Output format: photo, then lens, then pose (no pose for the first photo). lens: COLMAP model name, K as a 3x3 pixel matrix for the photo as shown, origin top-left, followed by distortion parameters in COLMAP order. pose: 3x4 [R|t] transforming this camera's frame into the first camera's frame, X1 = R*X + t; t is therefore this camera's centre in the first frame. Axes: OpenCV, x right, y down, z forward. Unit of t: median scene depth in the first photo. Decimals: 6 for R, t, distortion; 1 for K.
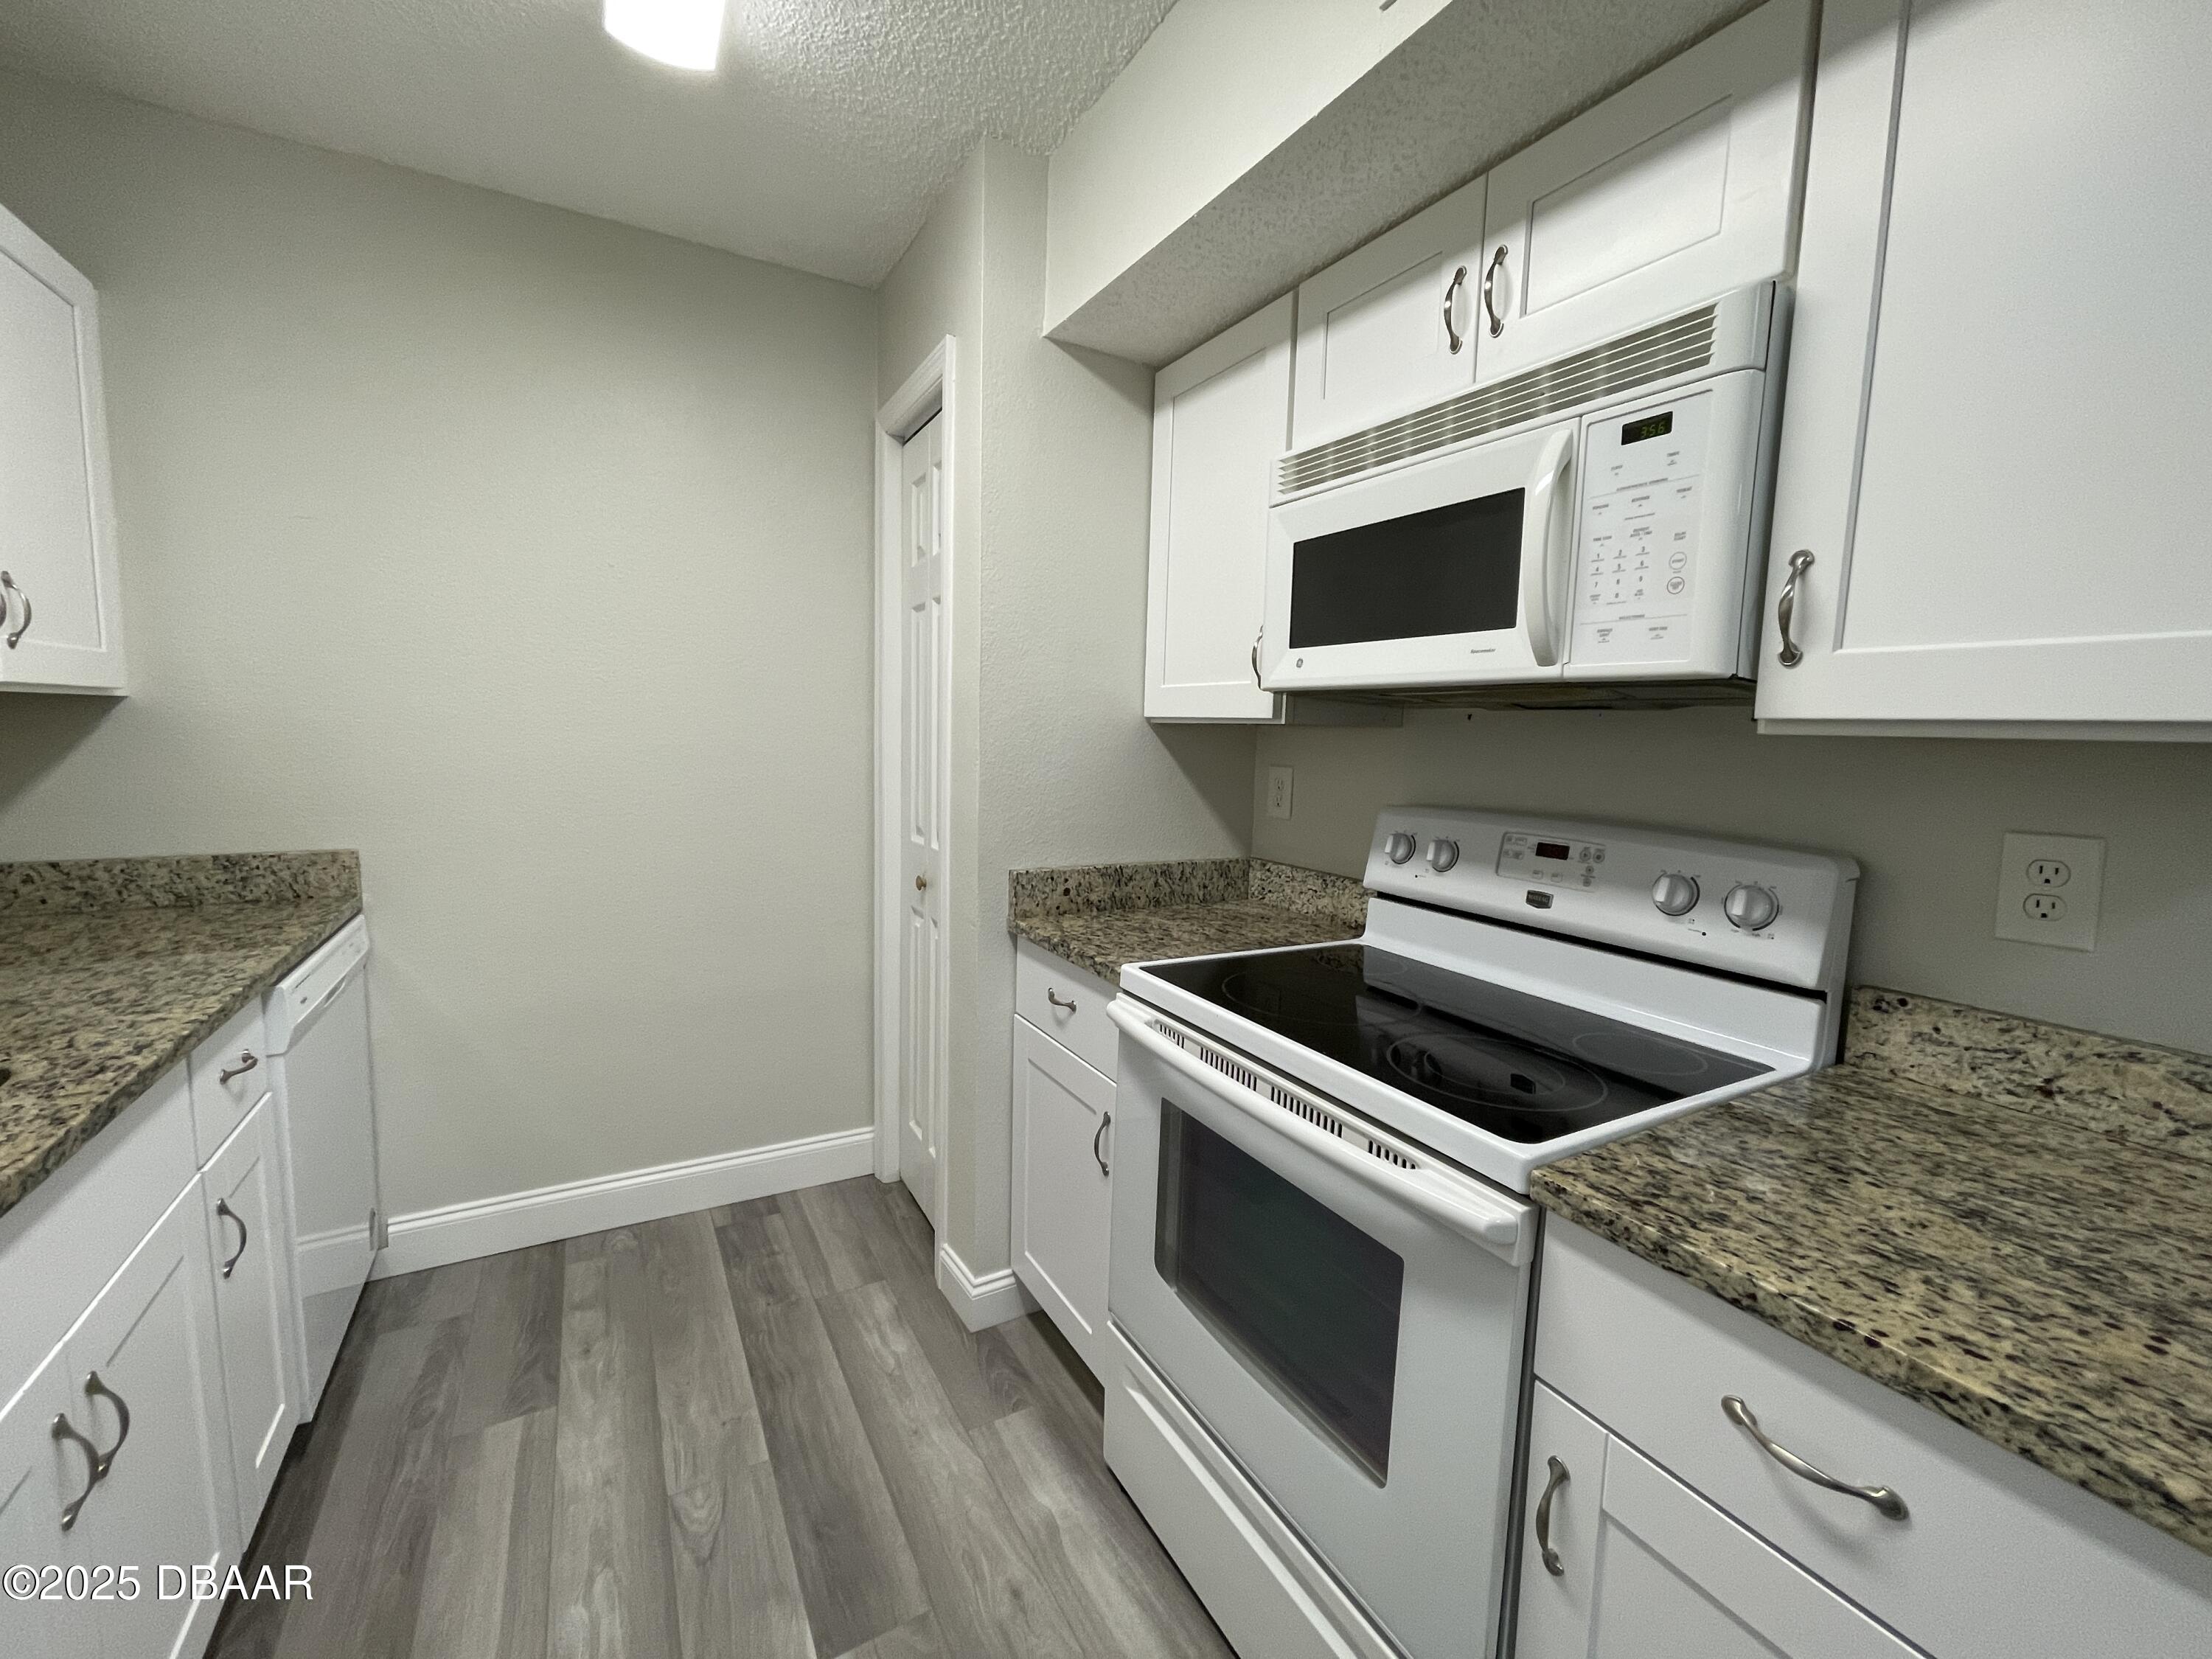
lens RADIAL K [[891.4, 0, 1109.6], [0, 891.4, 823.6], [0, 0, 1]] dist [0.001196, -0.000004]
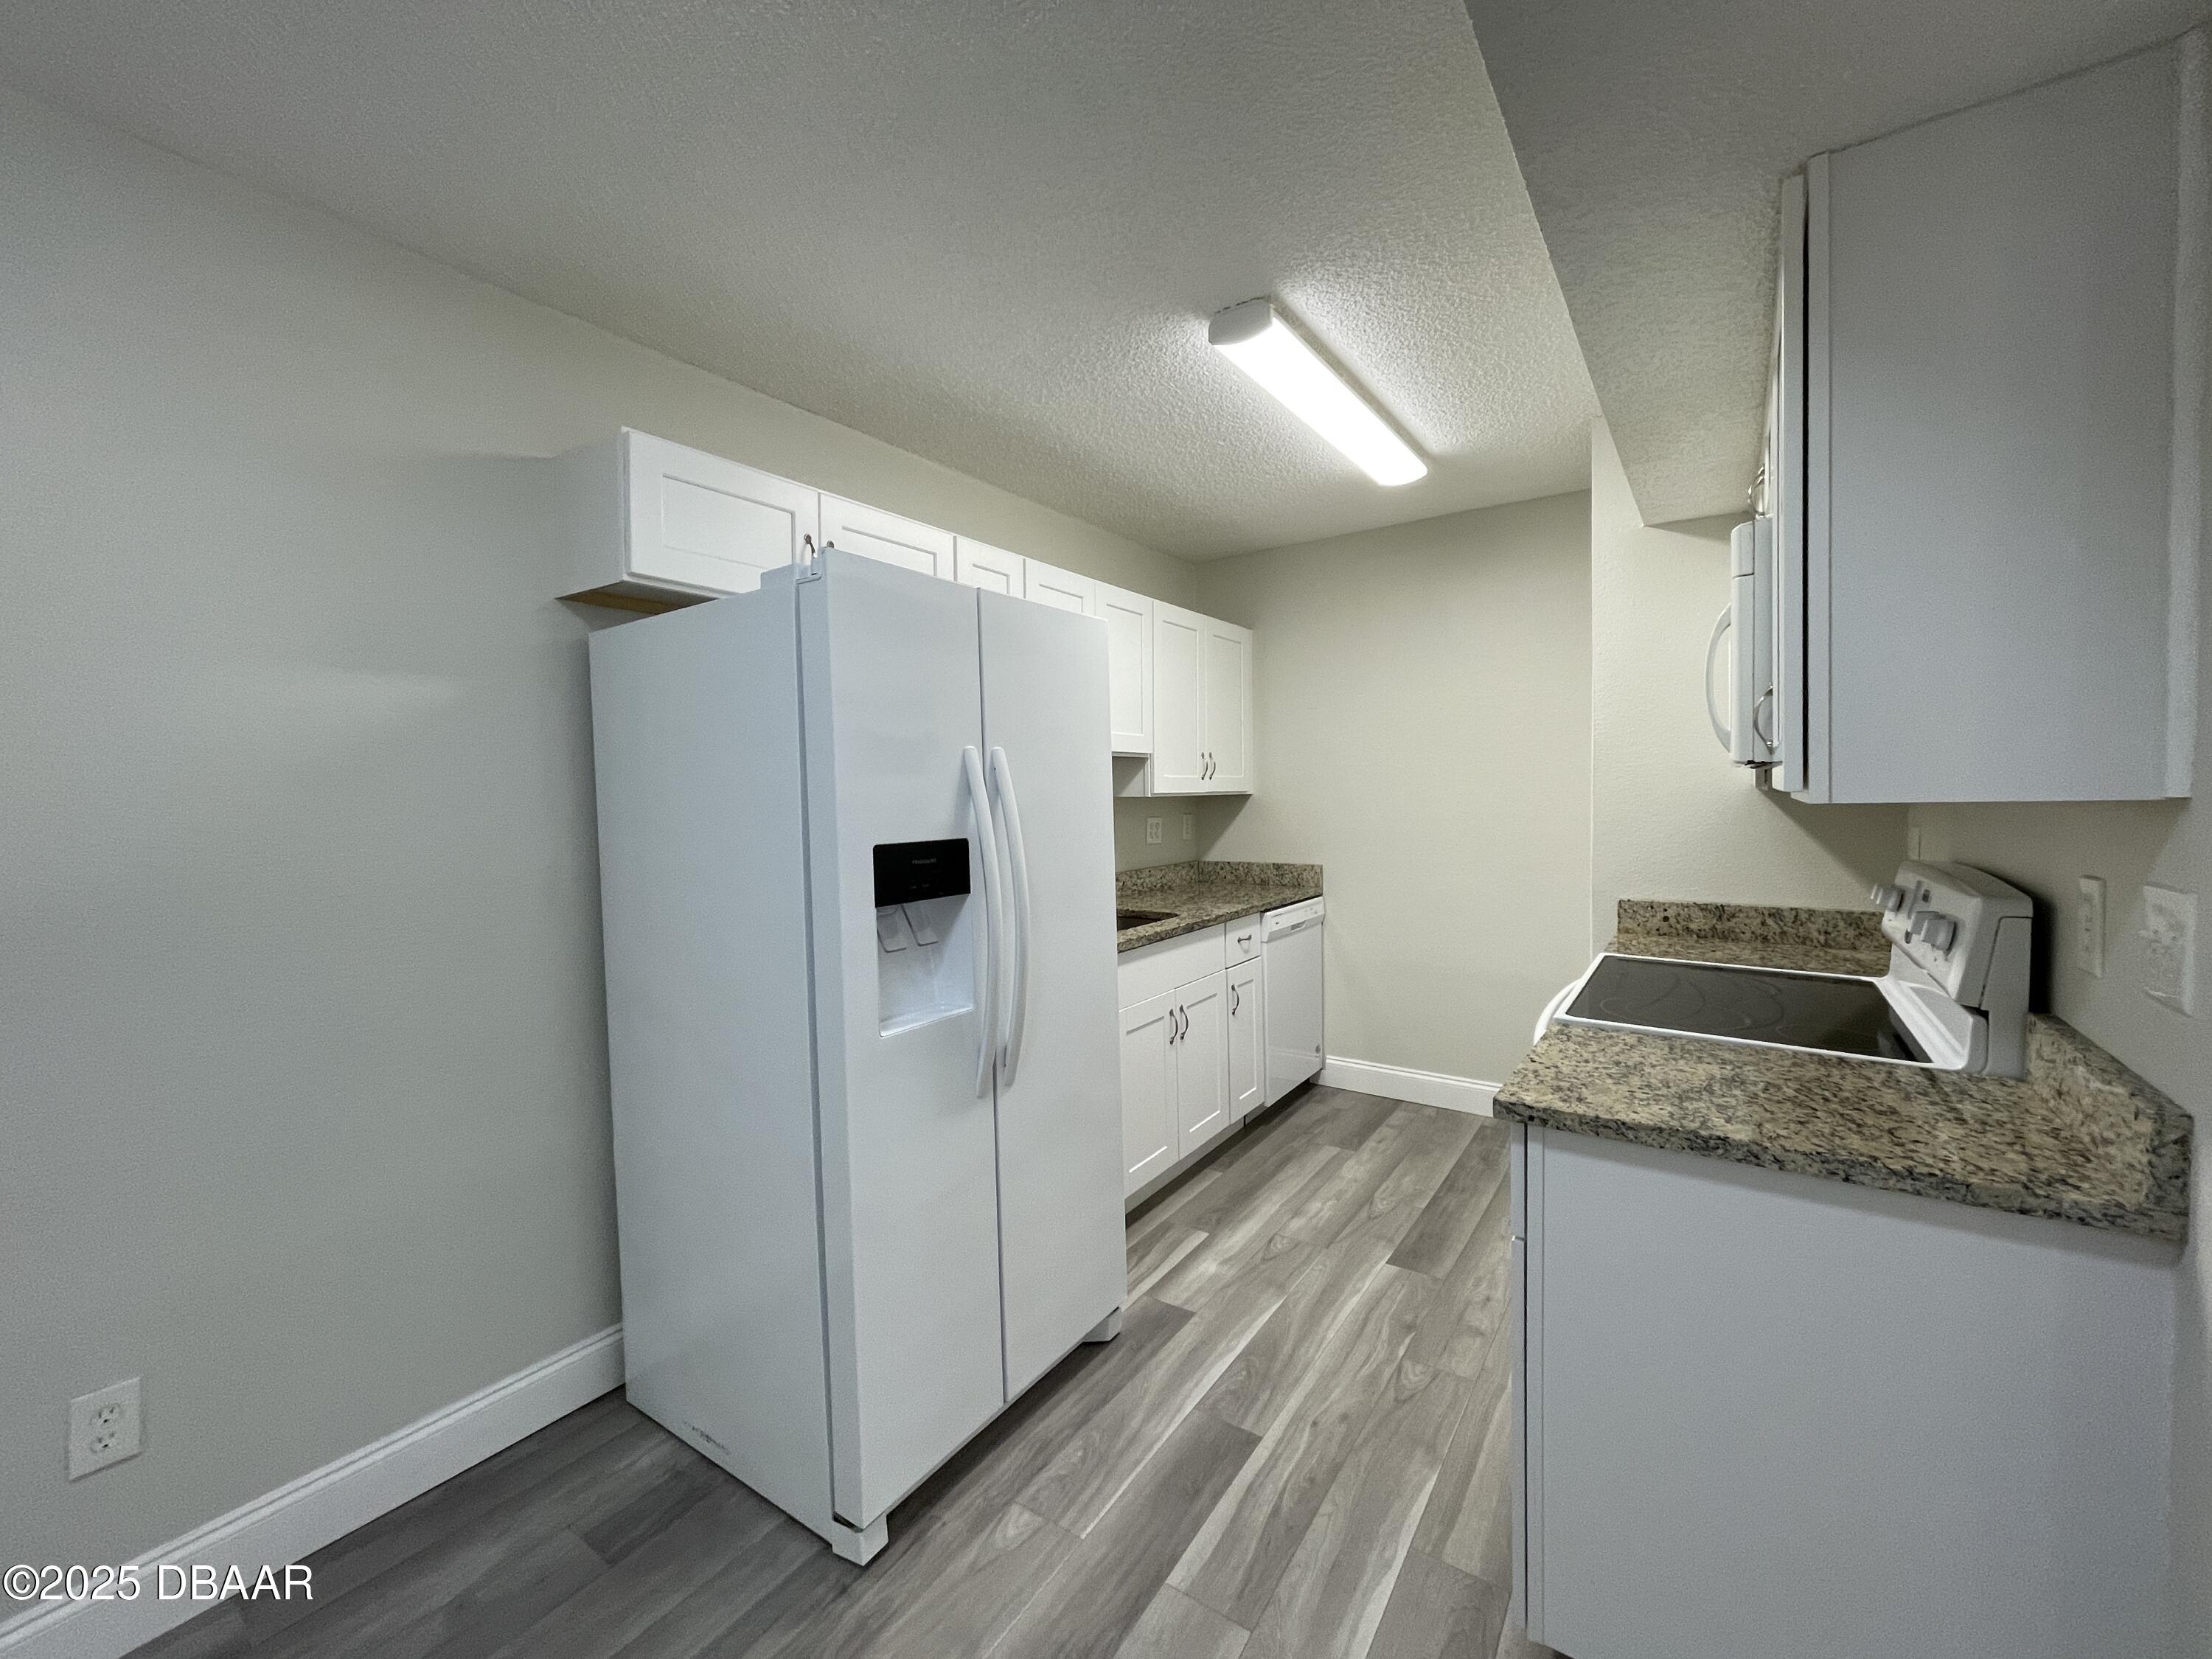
lens RADIAL K [[891.4, 0, 1104.0], [0, 891.4, 824.0], [0, 0, 1]] dist [0.001196, -0.000004]
pose [[0.430798, 0.001383, -0.902447, 0.852255], [-0.068411, 0.997171, -0.031129, 0.036977], [0.899852, 0.075148, 0.429674, -0.361634]]
